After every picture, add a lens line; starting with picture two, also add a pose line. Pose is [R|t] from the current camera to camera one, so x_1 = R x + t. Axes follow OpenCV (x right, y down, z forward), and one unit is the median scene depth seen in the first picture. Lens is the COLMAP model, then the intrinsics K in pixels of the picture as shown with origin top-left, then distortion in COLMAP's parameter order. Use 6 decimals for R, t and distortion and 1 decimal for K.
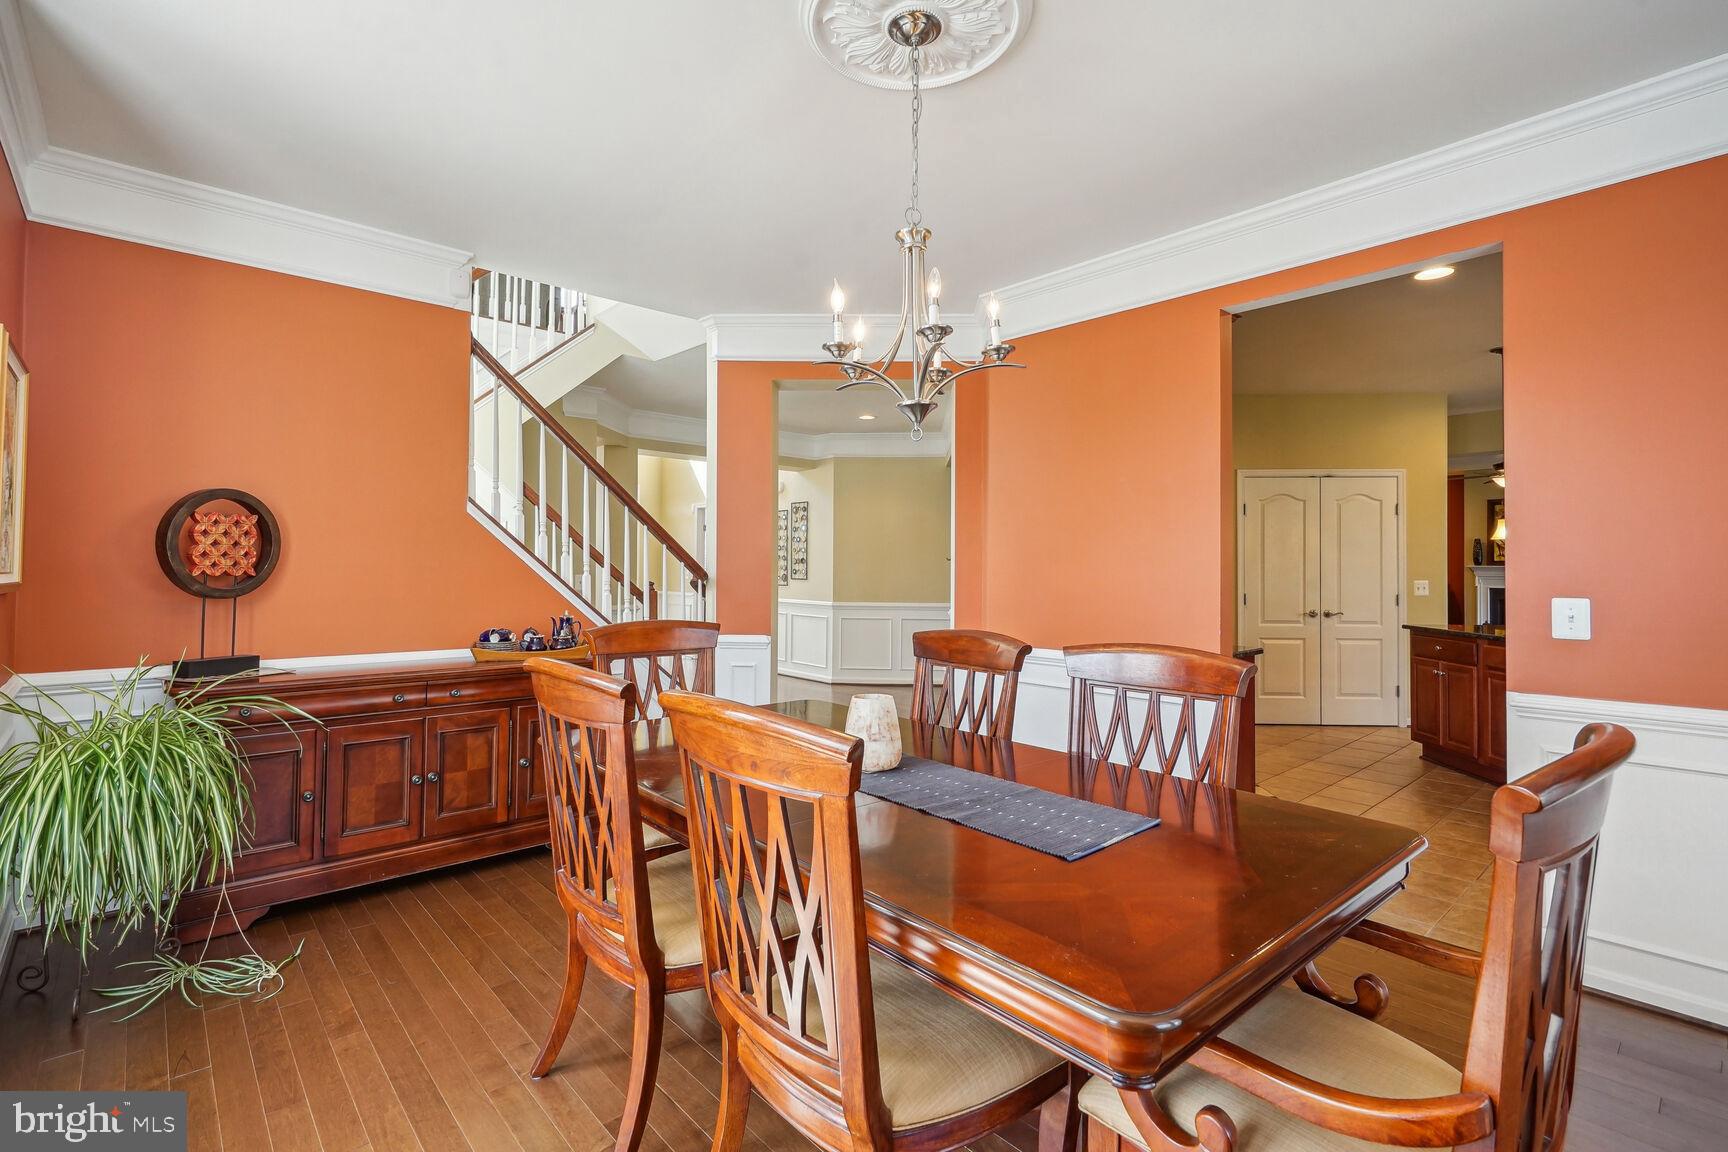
lens RADIAL K [[793.9, 0, 853.3], [0, 793.9, 576.9], [0, 0, 1]] dist [0.000082, -0.000602]
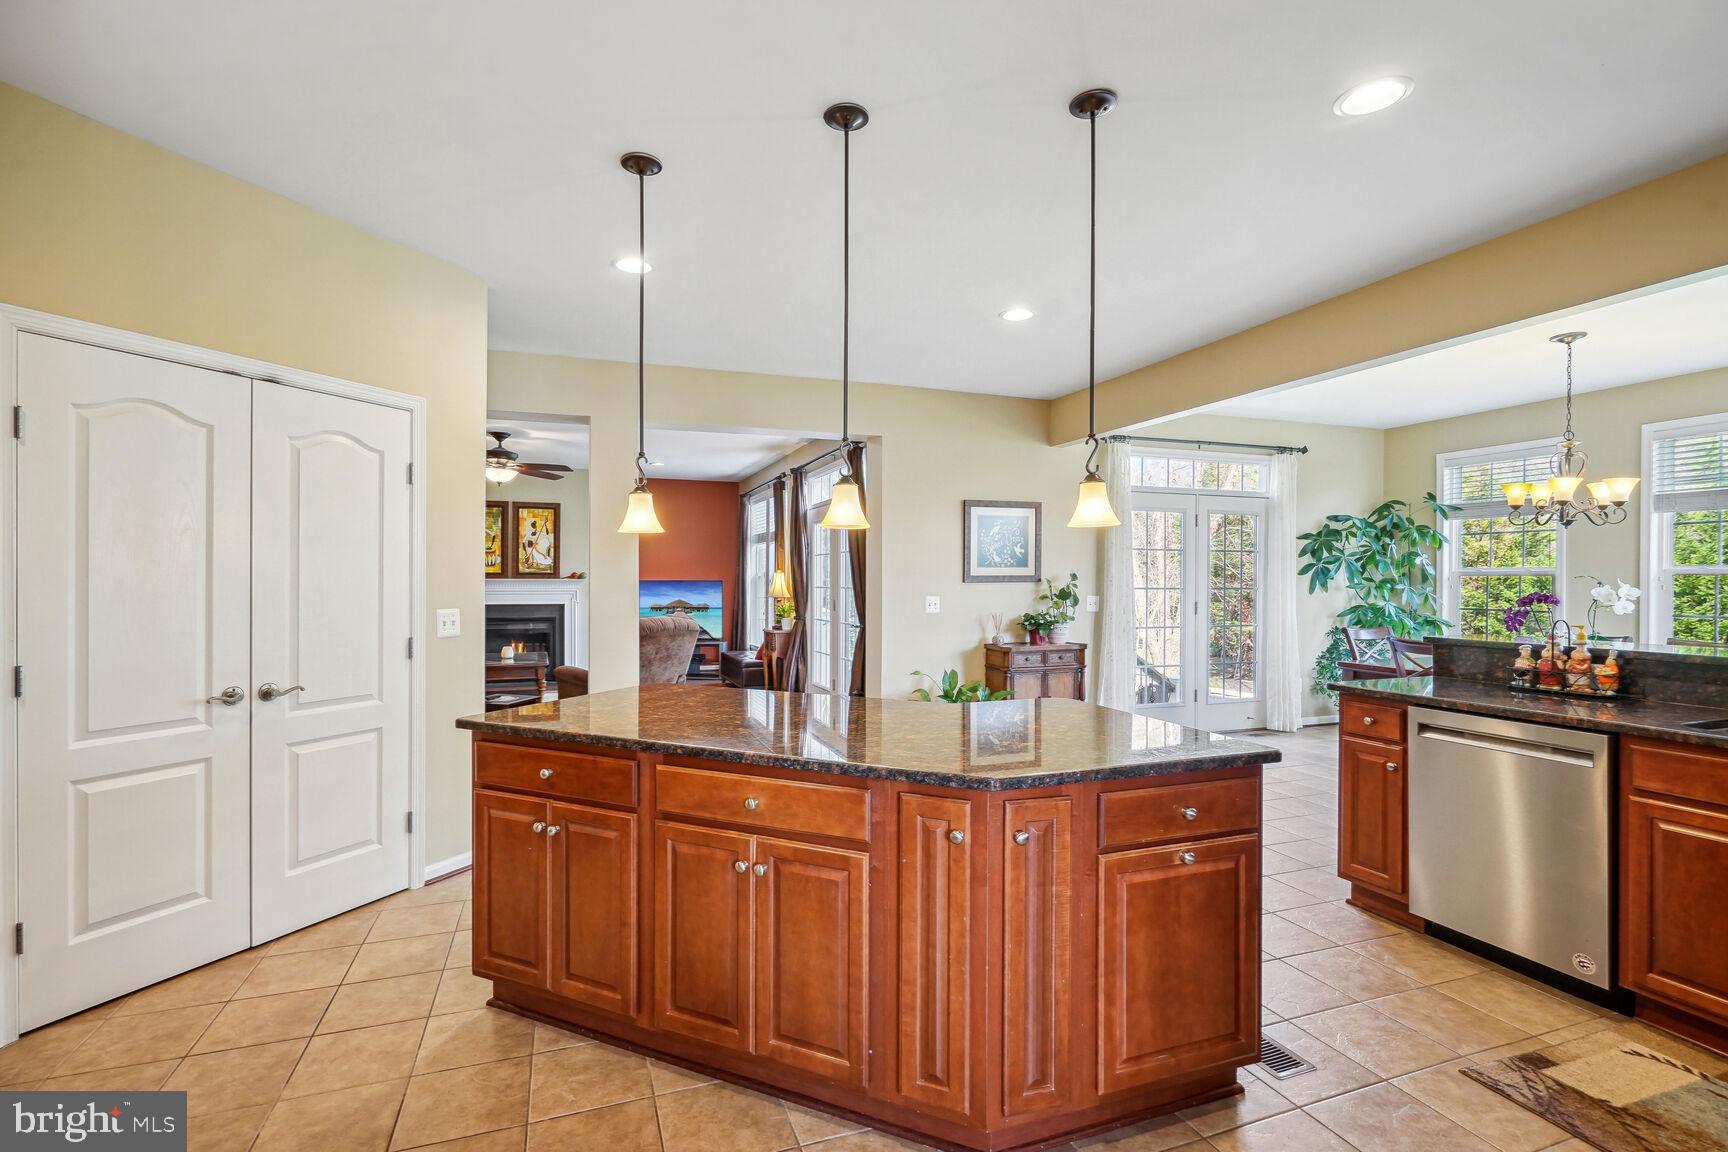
lens RADIAL K [[793.9, 0, 853.3], [0, 793.9, 576.9], [0, 0, 1]] dist [0.000082, -0.000602]
pose [[0.369374, 0.005521, 0.929264, 0.310961], [0.006032, 0.999947, -0.008339, -0.011439], [-0.929261, 0.008686, 0.369321, 0.539746]]
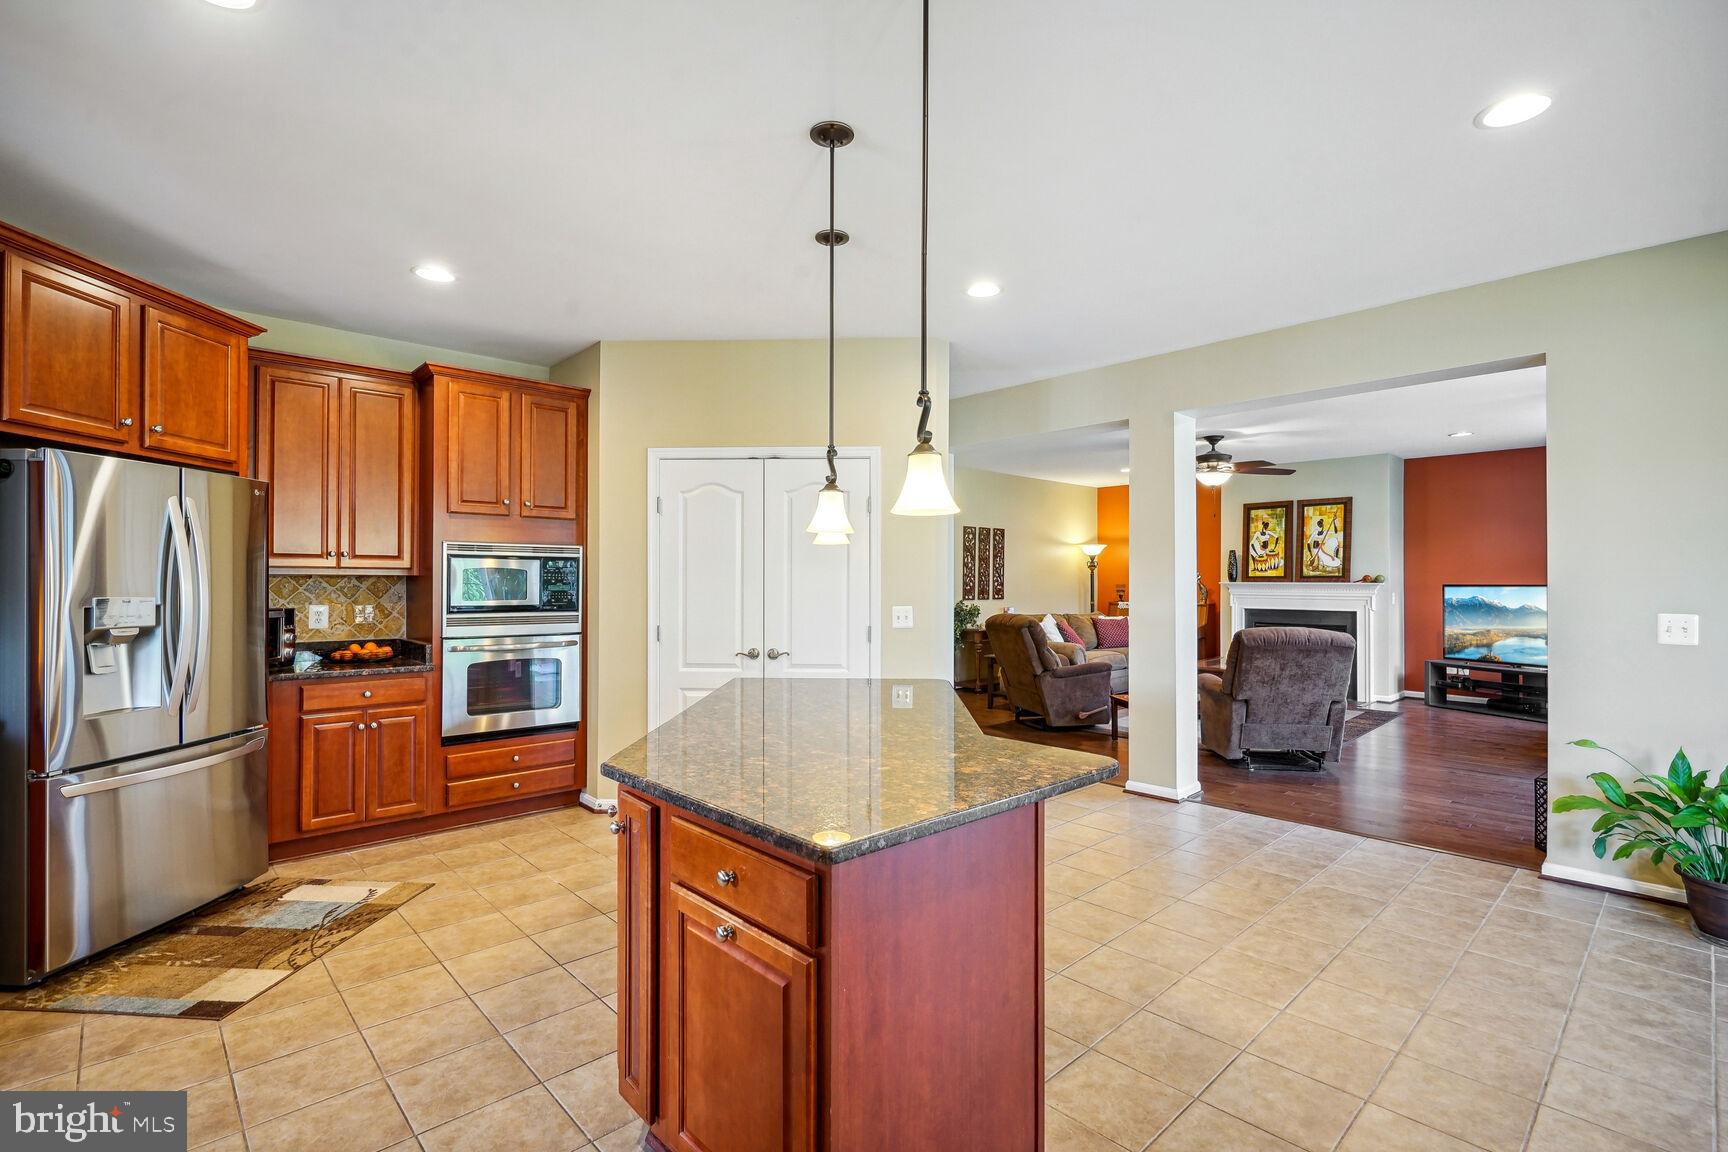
lens RADIAL K [[793.9, 0, 853.3], [0, 793.9, 576.9], [0, 0, 1]] dist [0.000082, -0.000602]
pose [[0.999774, 0.003664, 0.020952, 0.657804], [-0.003352, 0.999883, -0.014903, -0.010782], [-0.021004, 0.014829, 0.999669, 0.301975]]
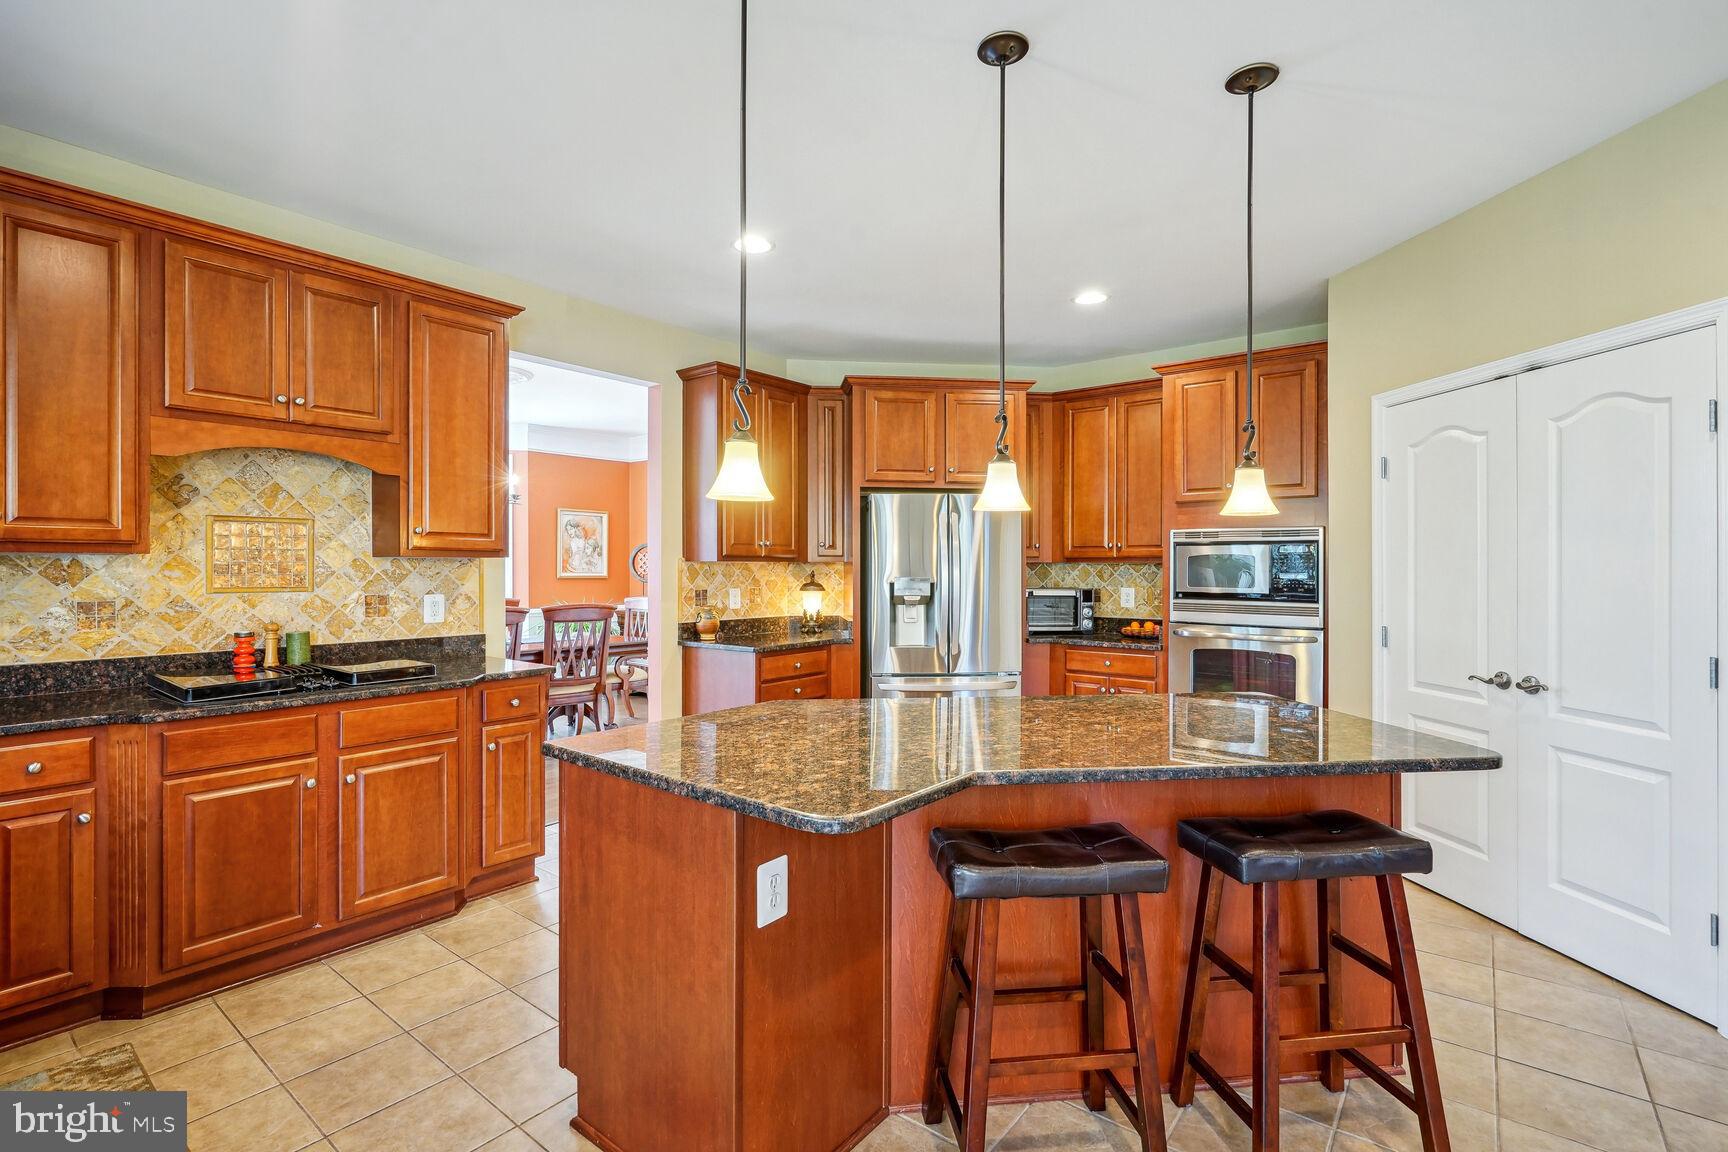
lens RADIAL K [[802.5, 0, 852.9], [0, 802.5, 569.9], [0, 0, 1]] dist [-0.004255, -0.000355]
pose [[0.173784, 0.006614, -0.984761, 0.971273], [-0.011063, 0.999927, 0.004763, -0.014395], [0.984722, 0.010067, 0.173845, 0.561455]]
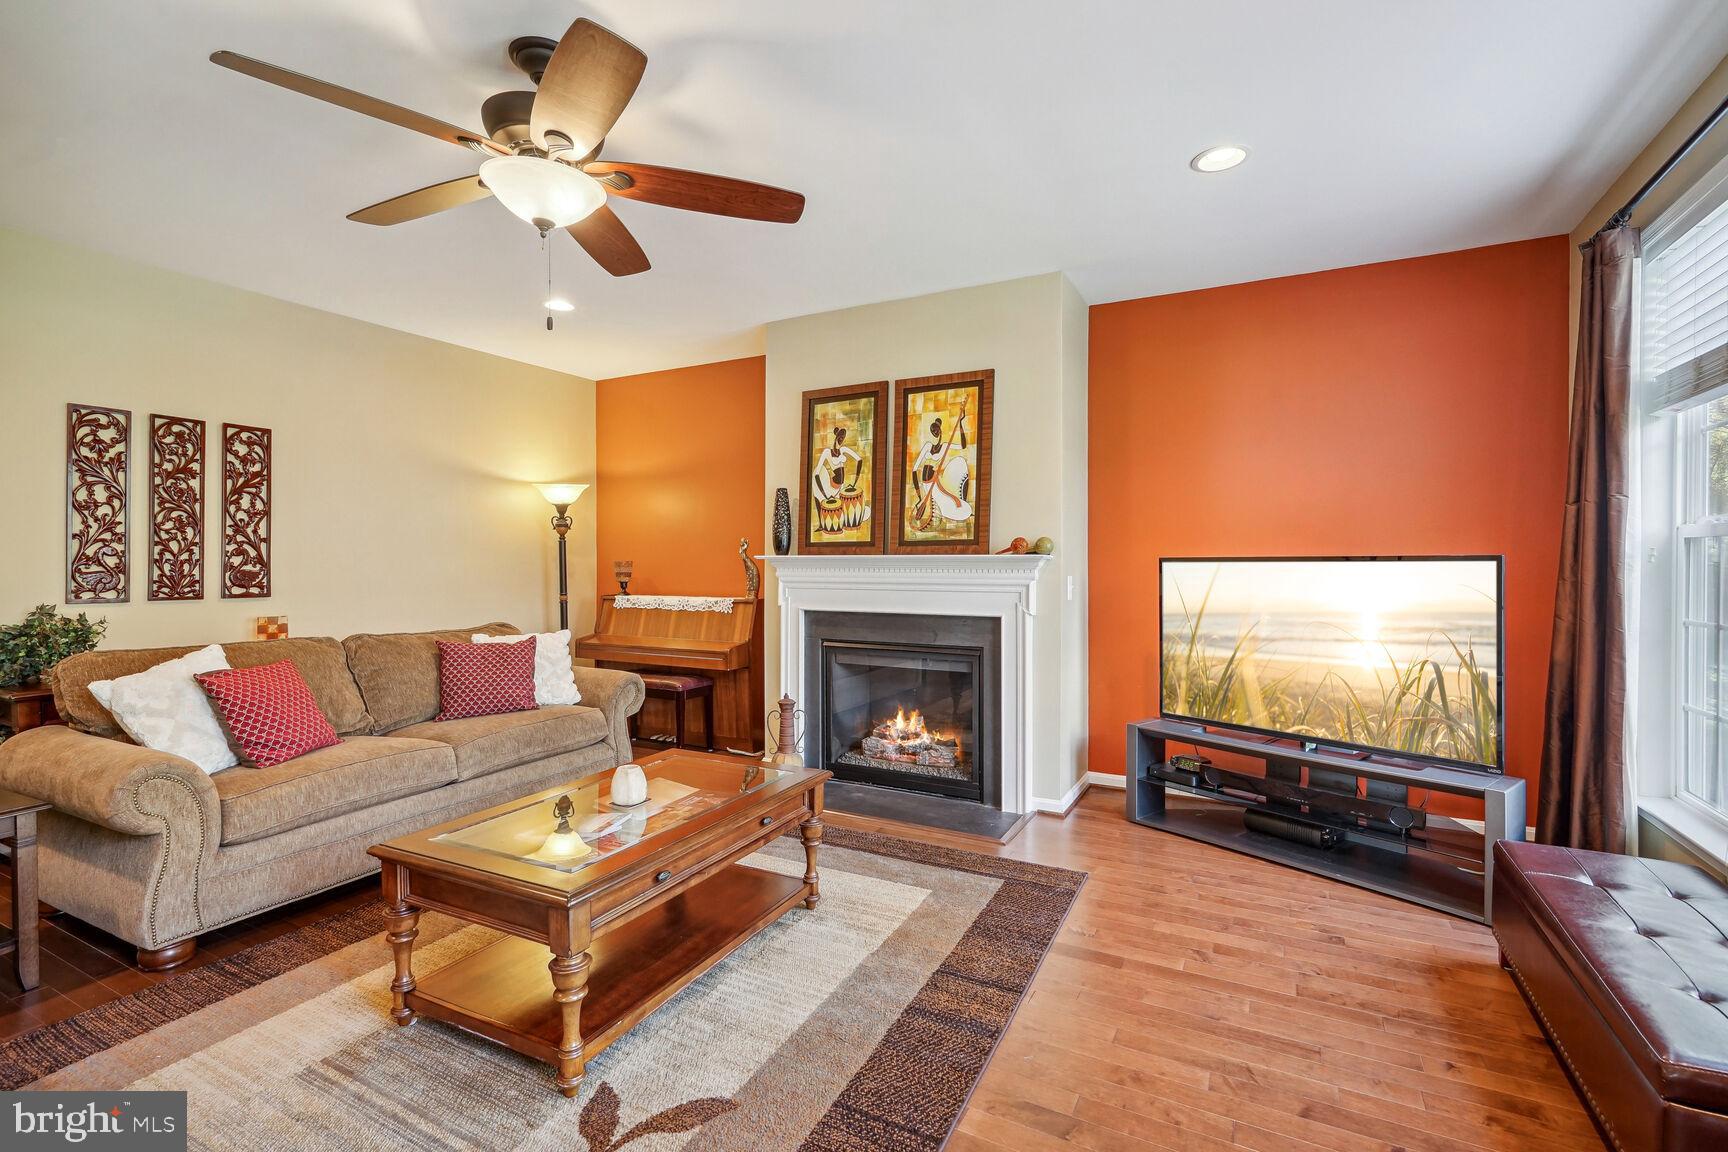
lens RADIAL K [[785.8, 0, 863.5], [0, 785.8, 569.0], [0, 0, 1]] dist [-0.016117, -0.000150]
pose [[0.935463, -0.002287, 0.353417, 1.224230], [0.002638, 0.999996, -0.000514, -0.012490], [-0.353415, 0.001413, 0.935466, 1.096830]]
